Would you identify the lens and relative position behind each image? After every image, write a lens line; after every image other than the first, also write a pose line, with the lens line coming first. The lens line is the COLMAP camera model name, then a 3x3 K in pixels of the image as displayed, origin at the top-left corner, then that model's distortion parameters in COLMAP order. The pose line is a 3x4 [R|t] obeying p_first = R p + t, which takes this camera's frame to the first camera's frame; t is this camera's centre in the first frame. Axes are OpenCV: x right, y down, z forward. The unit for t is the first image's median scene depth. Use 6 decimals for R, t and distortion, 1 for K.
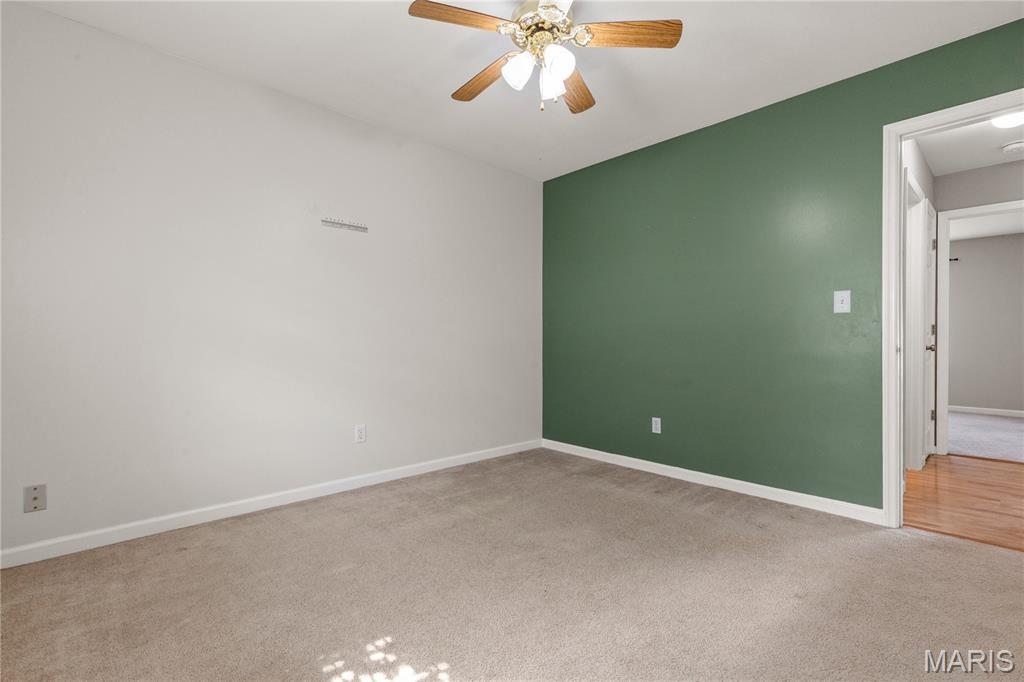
lens RADIAL K [[468.0, 0, 515.6], [0, 468.0, 341.5], [0, 0, 1]] dist [0.011261, -0.000880]
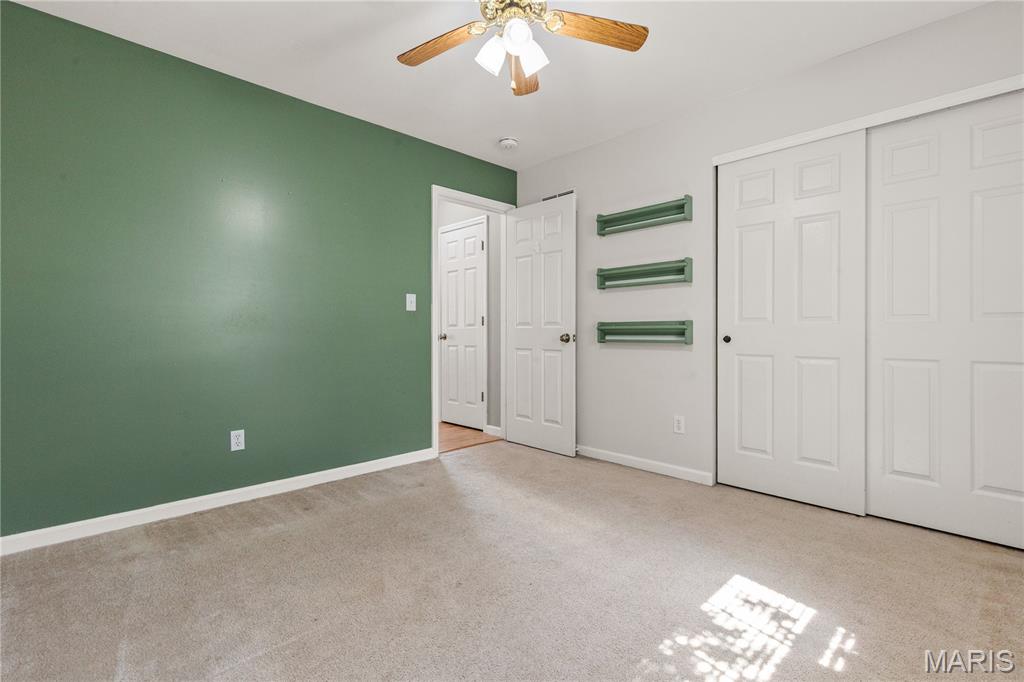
lens RADIAL K [[468.0, 0, 511.9], [0, 468.0, 340.2], [0, 0, 1]] dist [0.011261, -0.000880]
pose [[-0.026454, -0.005481, 0.999635, -0.541264], [0.002335, 0.999982, 0.005545, 0.013405], [-0.999647, 0.002481, -0.026440, 0.640207]]
